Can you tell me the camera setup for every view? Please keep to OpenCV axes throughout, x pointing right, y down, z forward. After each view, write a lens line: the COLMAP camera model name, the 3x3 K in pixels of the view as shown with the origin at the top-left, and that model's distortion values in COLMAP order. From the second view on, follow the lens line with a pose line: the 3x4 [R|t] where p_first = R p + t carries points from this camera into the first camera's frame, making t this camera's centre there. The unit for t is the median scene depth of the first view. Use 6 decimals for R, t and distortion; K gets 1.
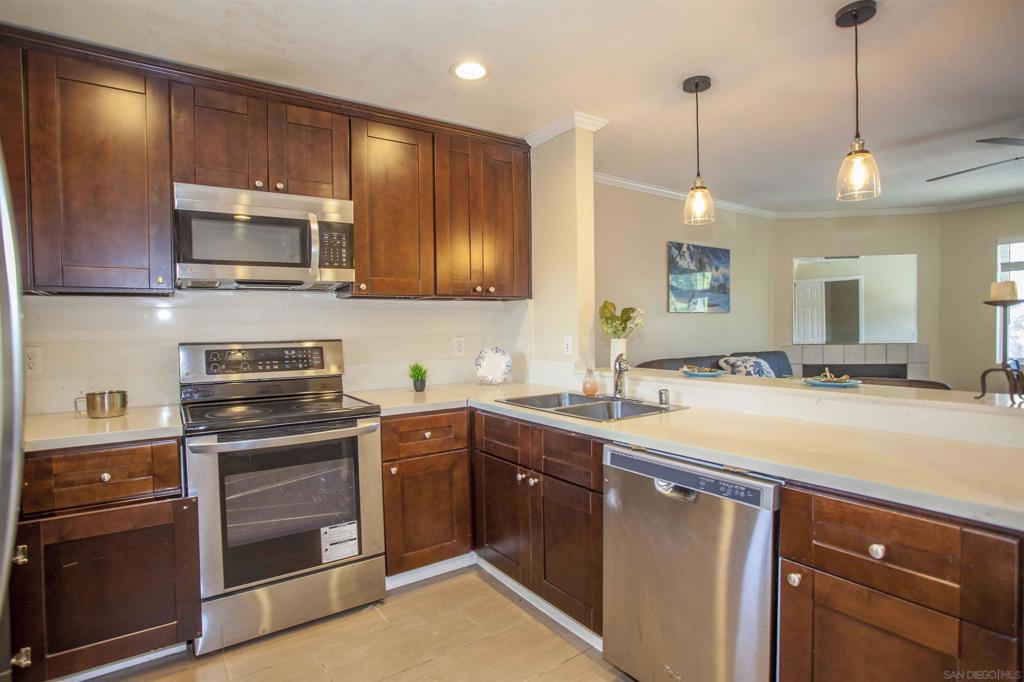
lens RADIAL K [[520.8, 0, 512.6], [0, 520.8, 336.3], [0, 0, 1]] dist [-0.056185, 0.017595]
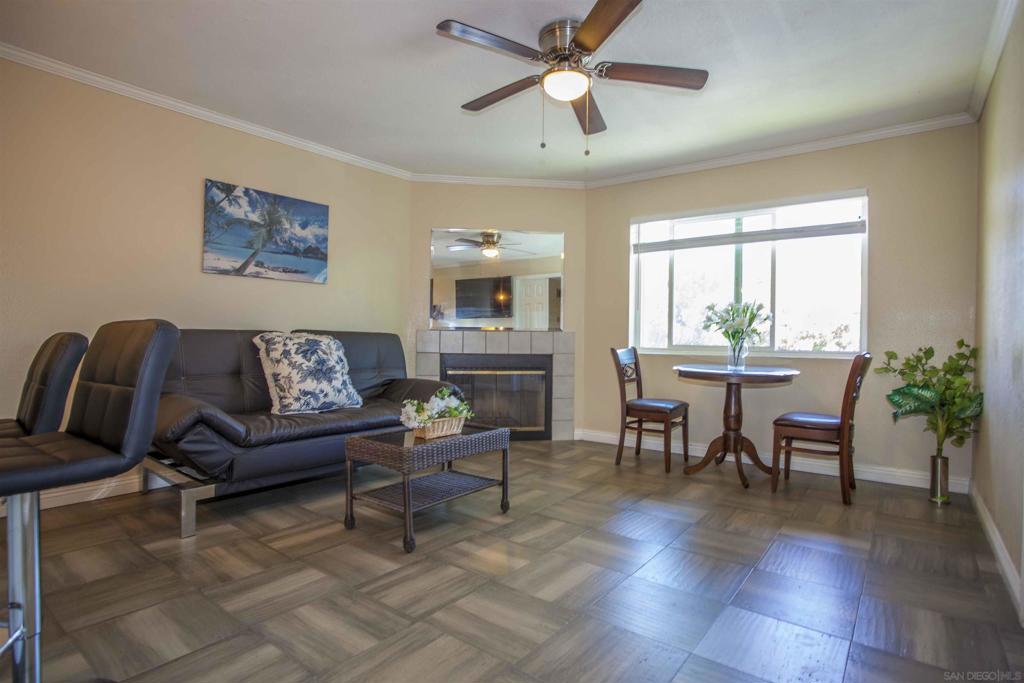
lens RADIAL K [[520.8, 0, 525.1], [0, 520.8, 345.1], [0, 0, 1]] dist [-0.056185, 0.017595]
pose [[0.955581, 0.023106, 0.293821, 0.959473], [-0.021189, 0.999728, -0.009708, 0.101711], [-0.293965, 0.003051, 0.955811, 0.276664]]
